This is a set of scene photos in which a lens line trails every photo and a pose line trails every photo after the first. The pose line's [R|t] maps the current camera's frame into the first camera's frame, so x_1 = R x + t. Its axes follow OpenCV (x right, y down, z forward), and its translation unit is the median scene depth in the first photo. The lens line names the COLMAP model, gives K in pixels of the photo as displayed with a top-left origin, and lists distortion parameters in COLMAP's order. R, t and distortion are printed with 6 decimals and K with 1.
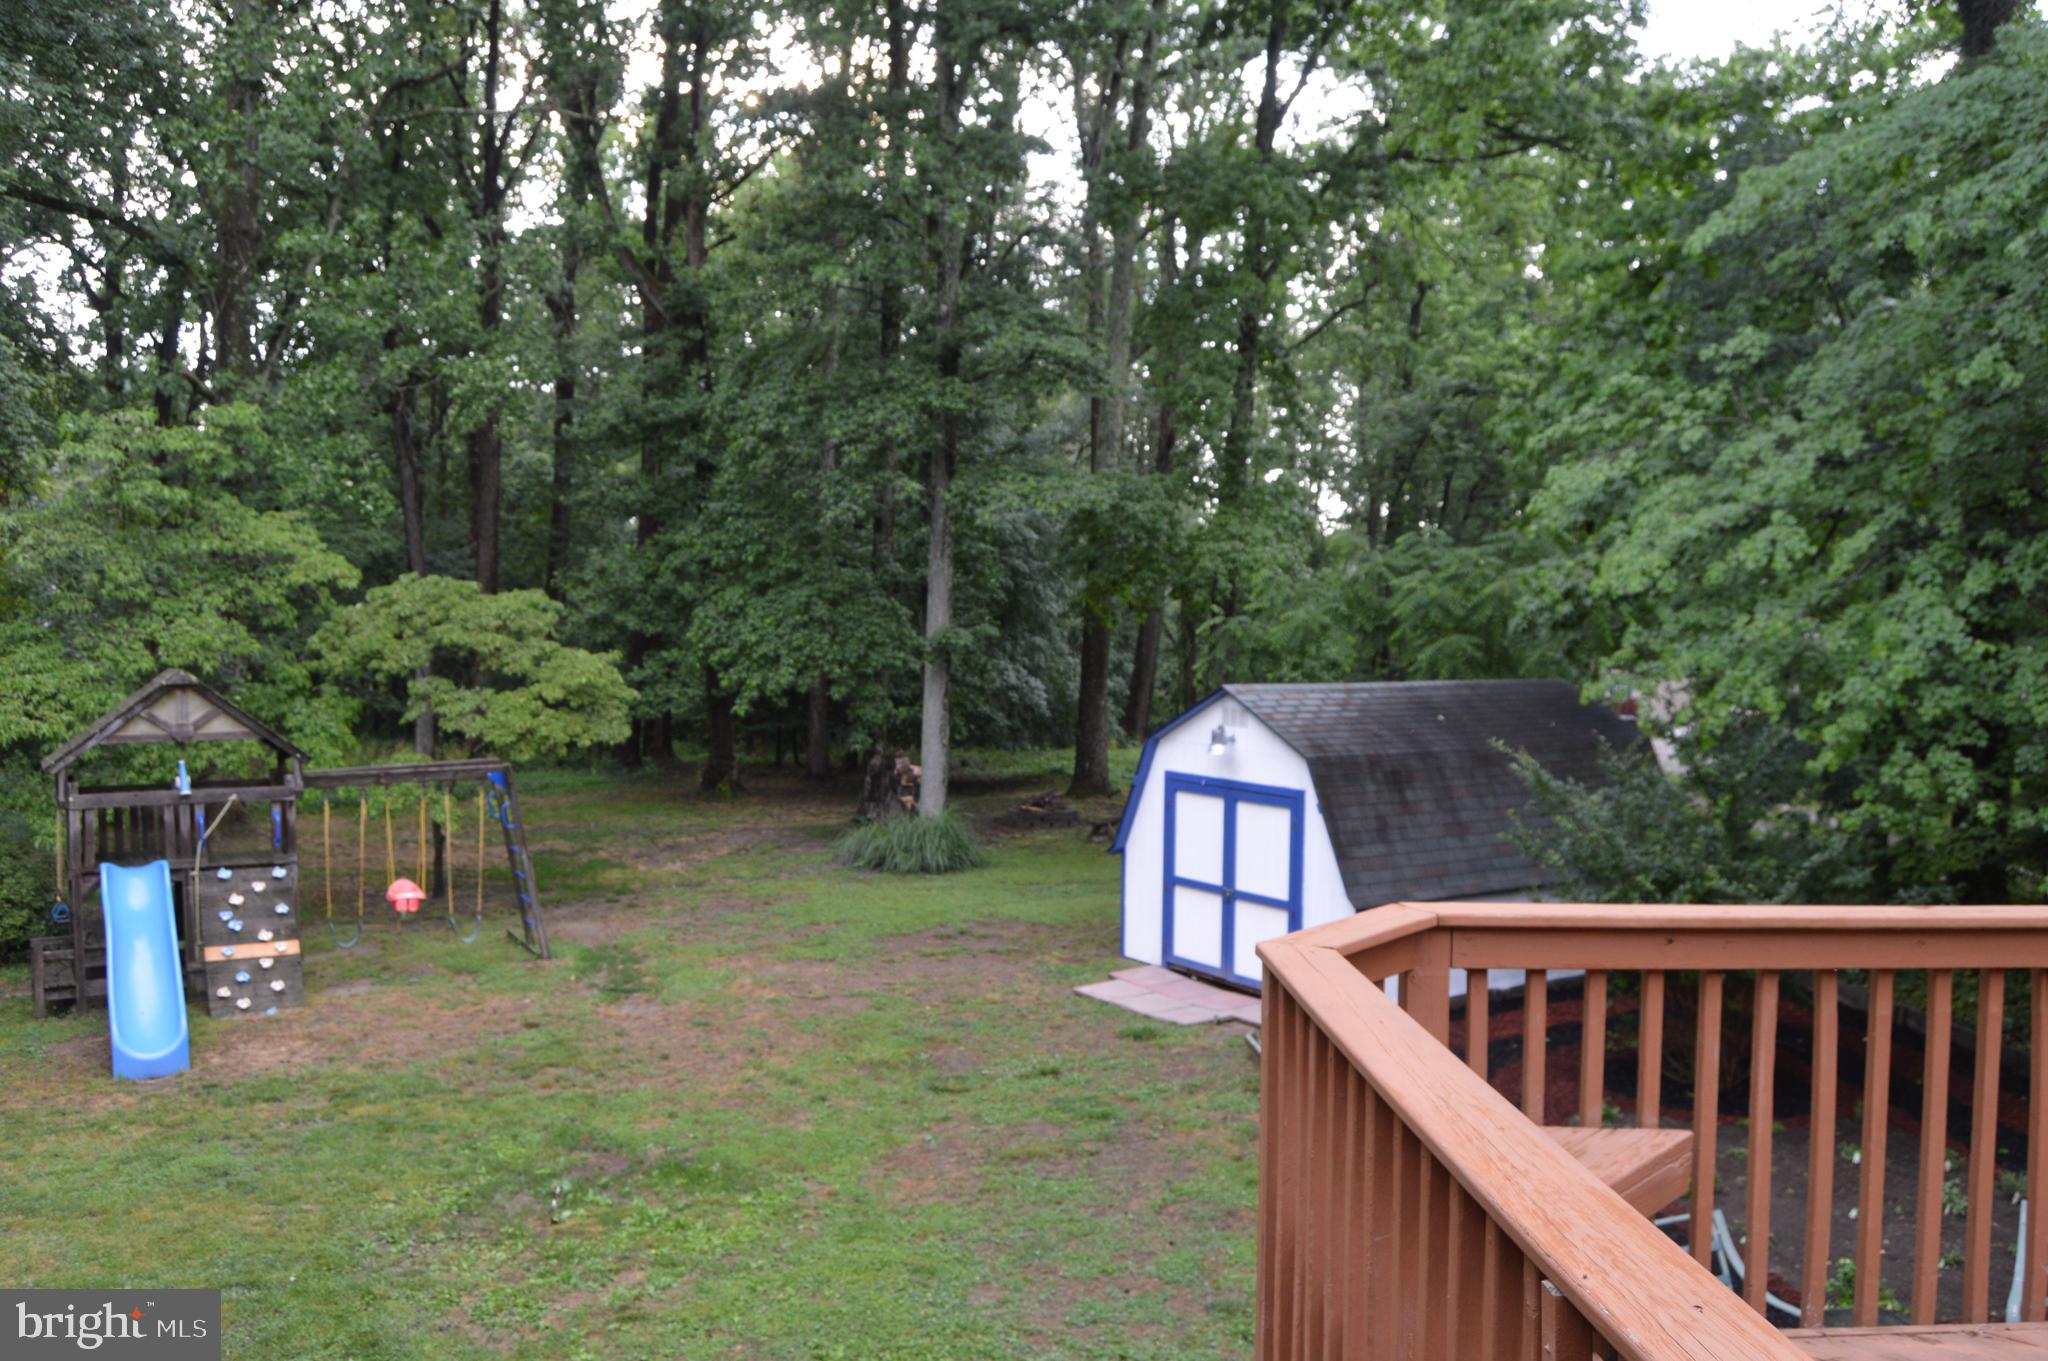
lens RADIAL K [[1662.0, 0, 1033.5], [0, 1662.0, 674.8], [0, 0, 1]] dist [-0.088954, 0.030838]
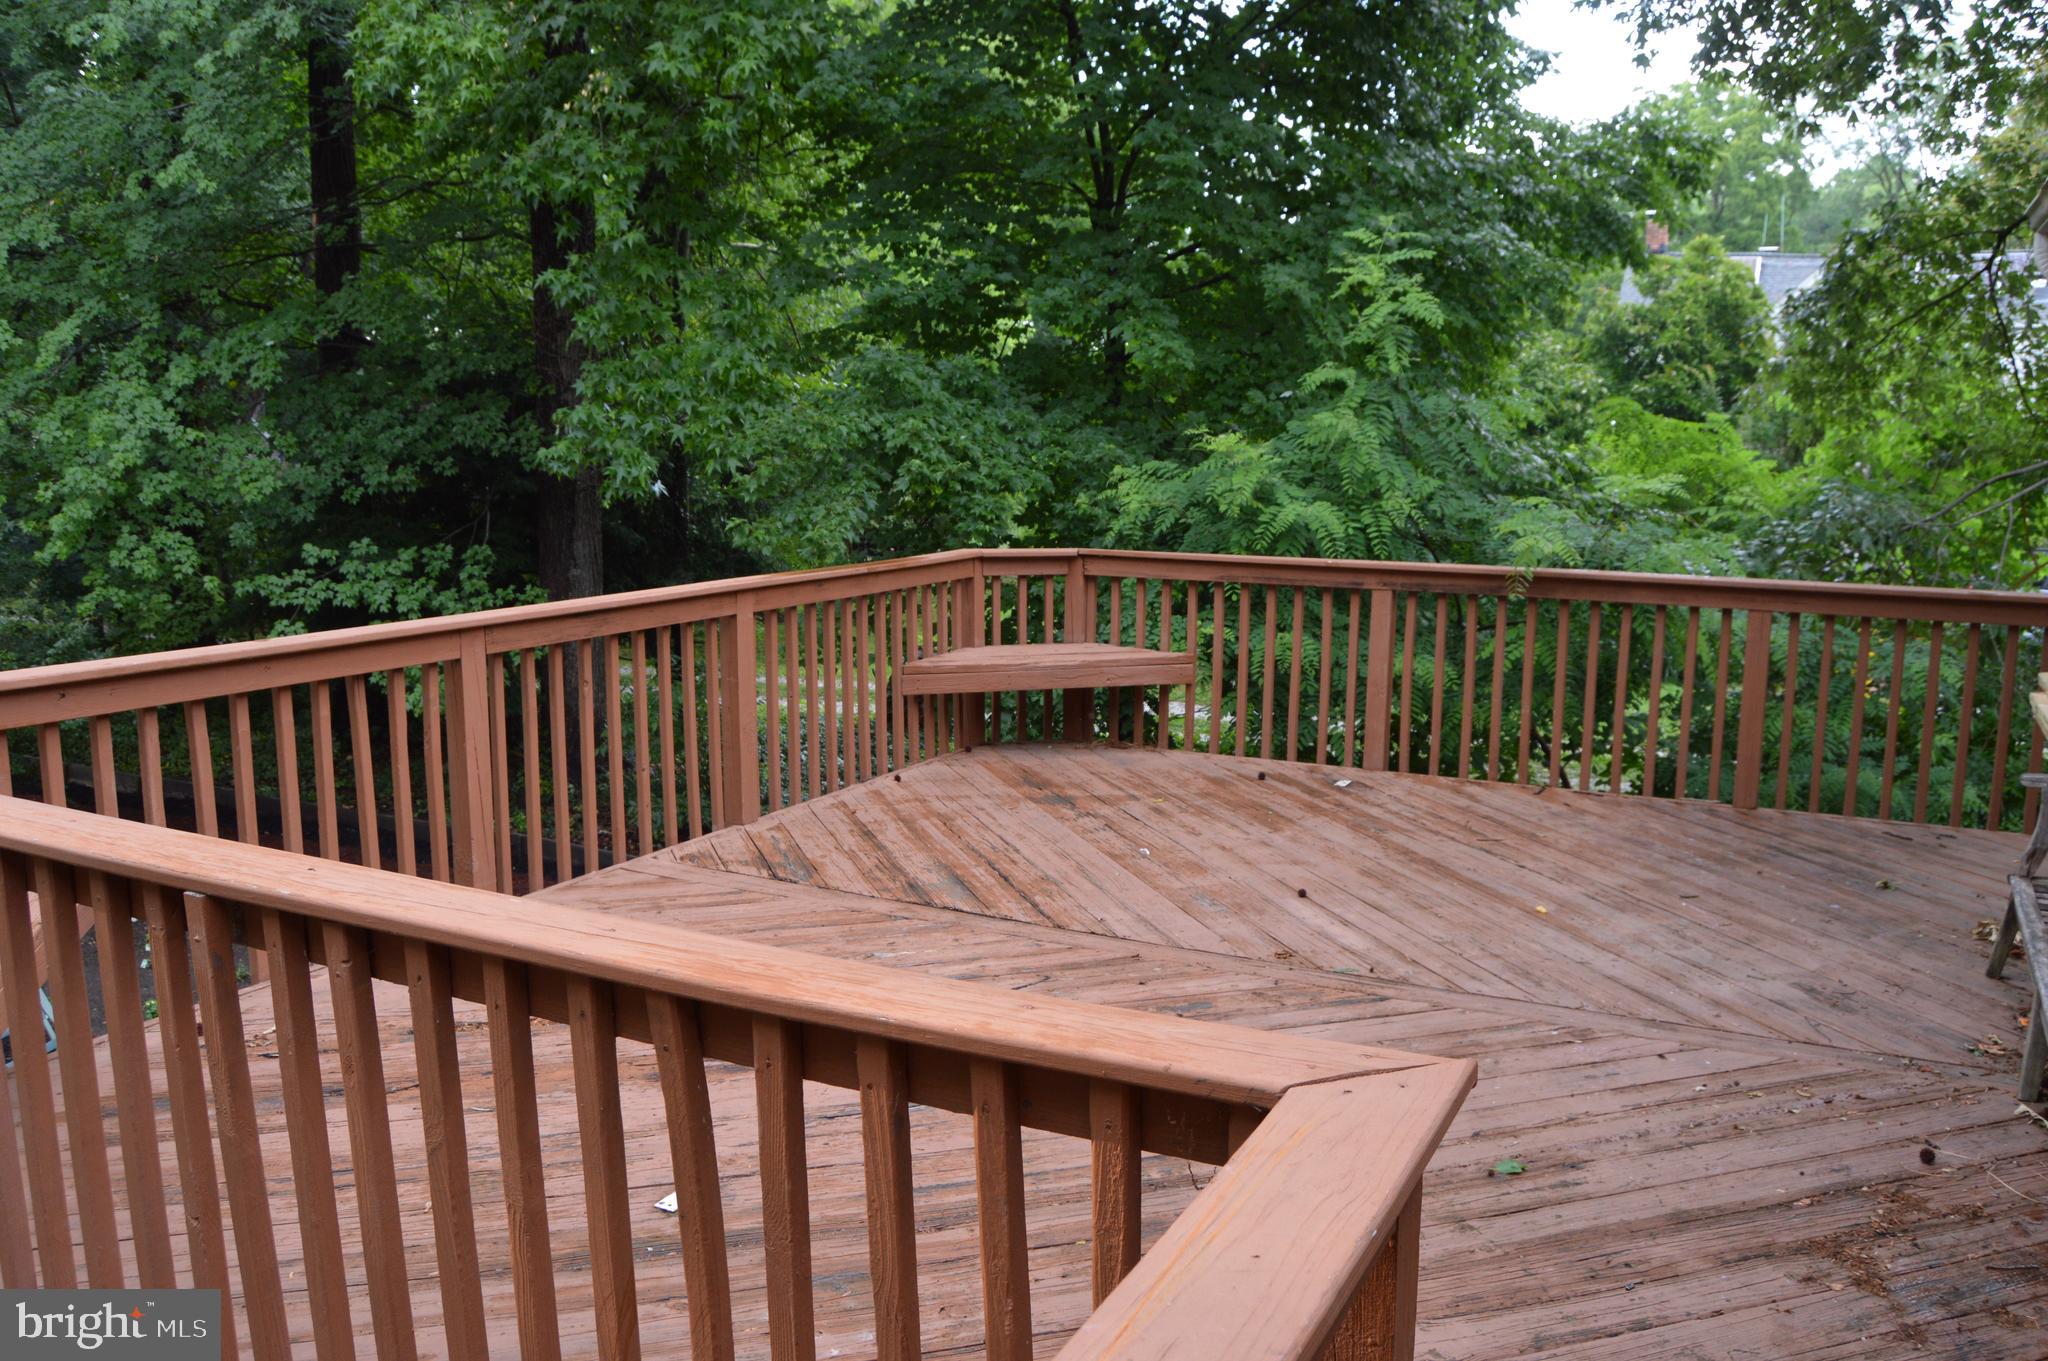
lens RADIAL K [[1627.1, 0, 1031.0], [0, 1627.1, 676.9], [0, 0, 1]] dist [-0.092145, 0.038686]
pose [[0.504927, -0.141200, 0.851535, -0.058941], [0.029600, 0.988782, 0.146406, 0.004260], [-0.862655, -0.048719, 0.503442, -0.033521]]
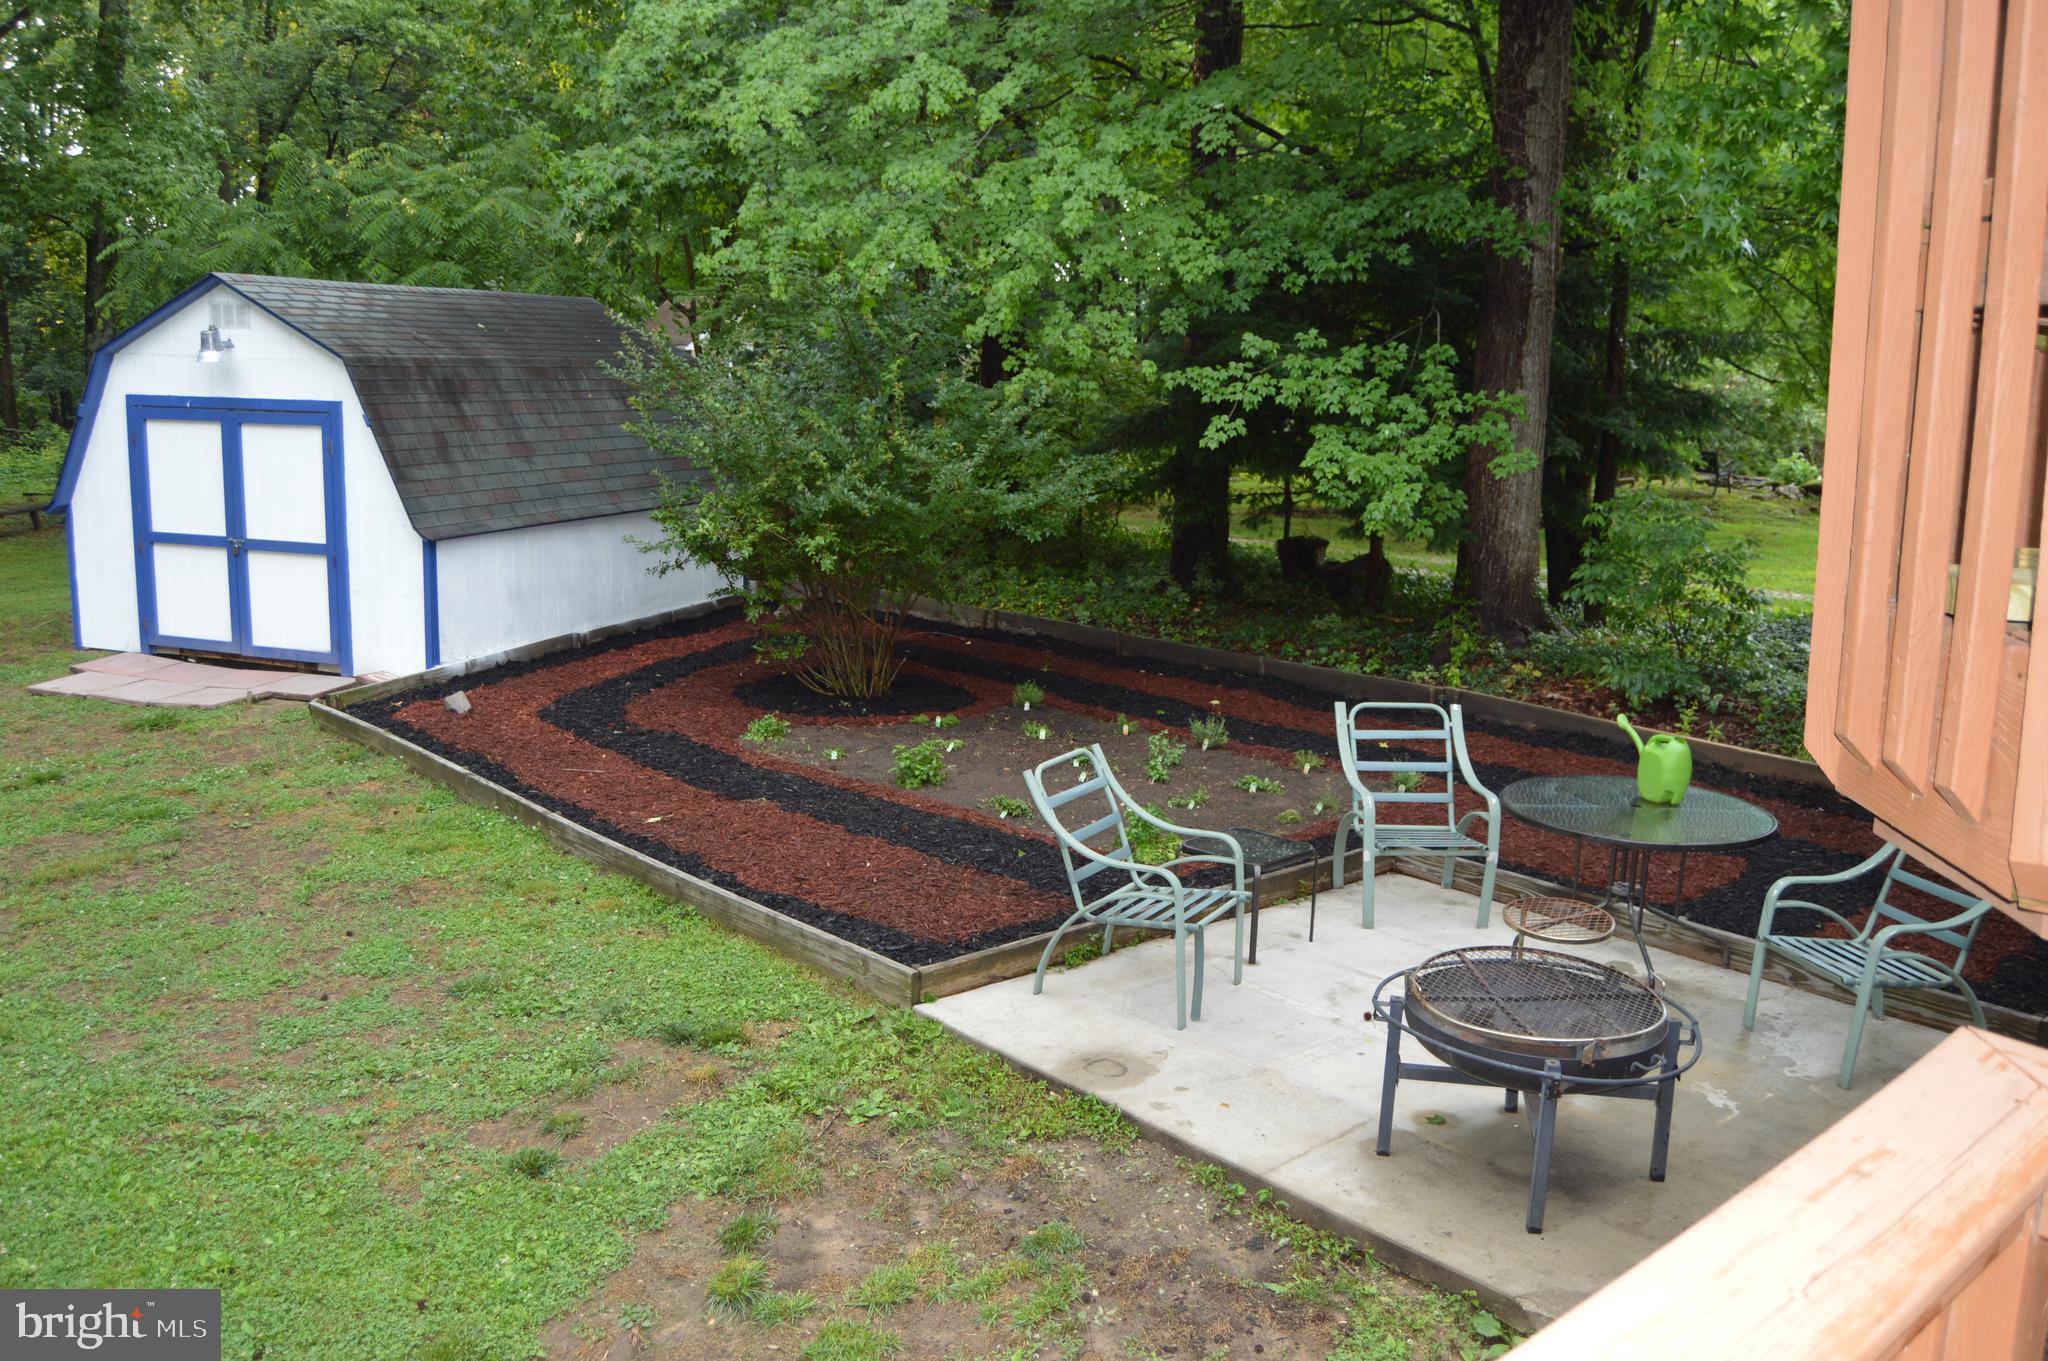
lens RADIAL K [[1698.6, 0, 1024.0], [0, 1698.6, 680.5], [0, 0, 1]] dist [-0.080858, 0.015999]
pose [[0.786612, -0.101400, 0.609065, -0.104180], [0.004621, 0.987362, 0.158412, 0.099181], [-0.617431, -0.121795, 0.777139, 0.208854]]
